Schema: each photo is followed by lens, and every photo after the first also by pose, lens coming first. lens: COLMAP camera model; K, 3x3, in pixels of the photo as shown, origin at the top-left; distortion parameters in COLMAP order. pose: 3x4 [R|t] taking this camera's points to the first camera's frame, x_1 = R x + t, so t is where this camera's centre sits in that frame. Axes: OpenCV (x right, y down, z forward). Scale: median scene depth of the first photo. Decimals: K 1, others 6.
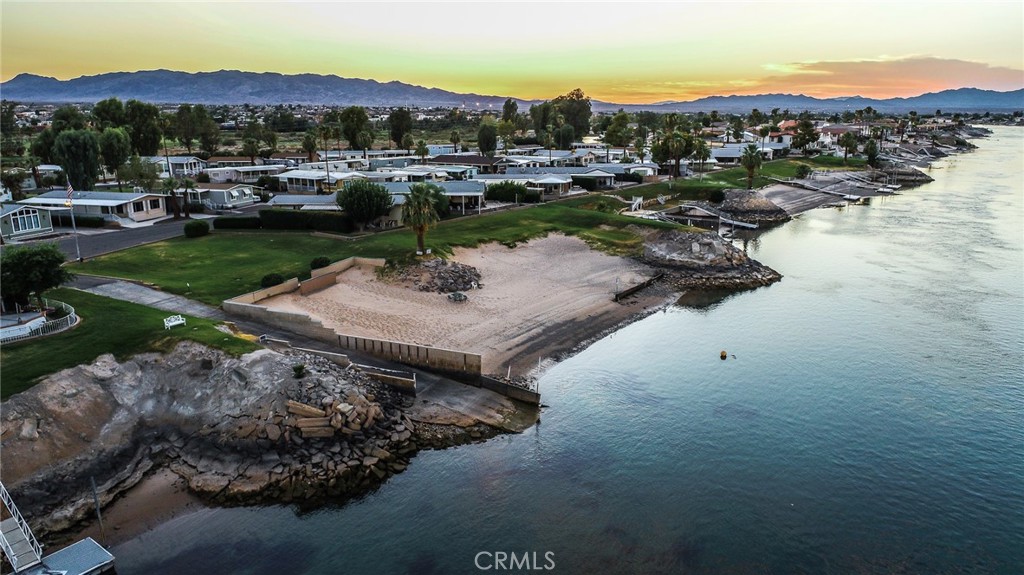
lens RADIAL K [[692.2, 0, 512.0], [0, 692.2, 287.5], [0, 0, 1]] dist [-0.008433, 0.000265]
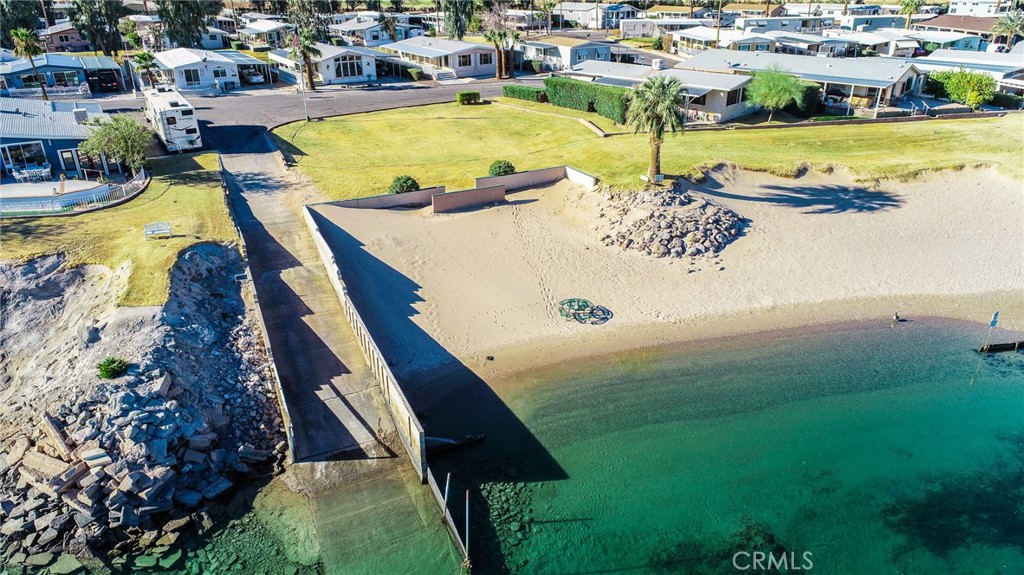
lens RADIAL K [[684.3, 0, 512.0], [0, 684.3, 287.5], [0, 0, 1]] dist [-0.002733, -0.002258]
pose [[0.735058, 0.285874, -0.614790, 0.164283], [-0.157062, 0.953894, 0.255769, -0.084970], [0.659562, -0.091445, 0.746067, 0.403239]]
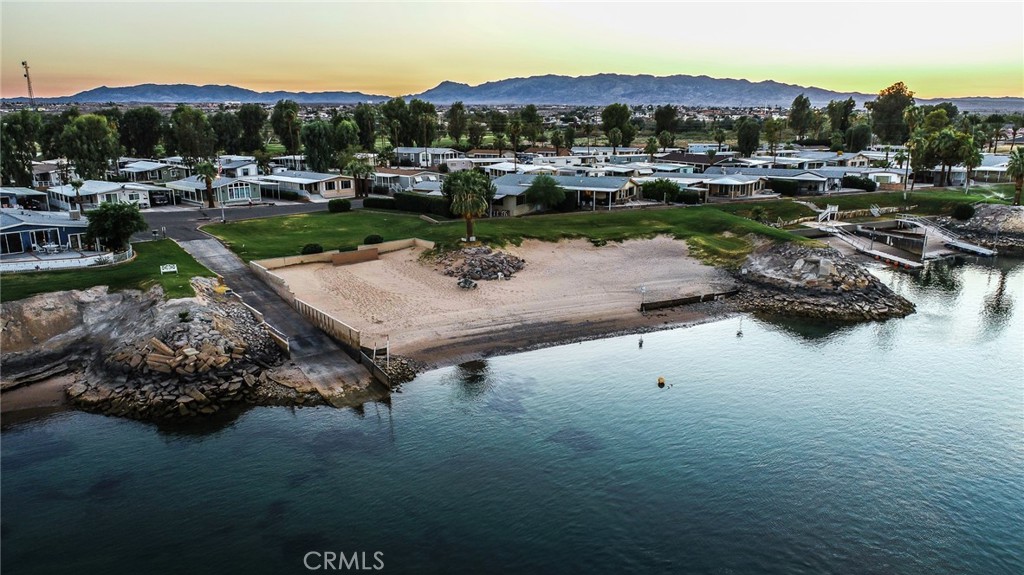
lens RADIAL K [[692.2, 0, 512.0], [0, 692.2, 287.5], [0, 0, 1]] dist [-0.008433, 0.000265]
pose [[0.873270, 0.116091, -0.473205, 0.378291], [-0.116649, 0.992770, 0.028286, -0.014613], [0.473068, 0.030498, 0.880498, 0.113944]]
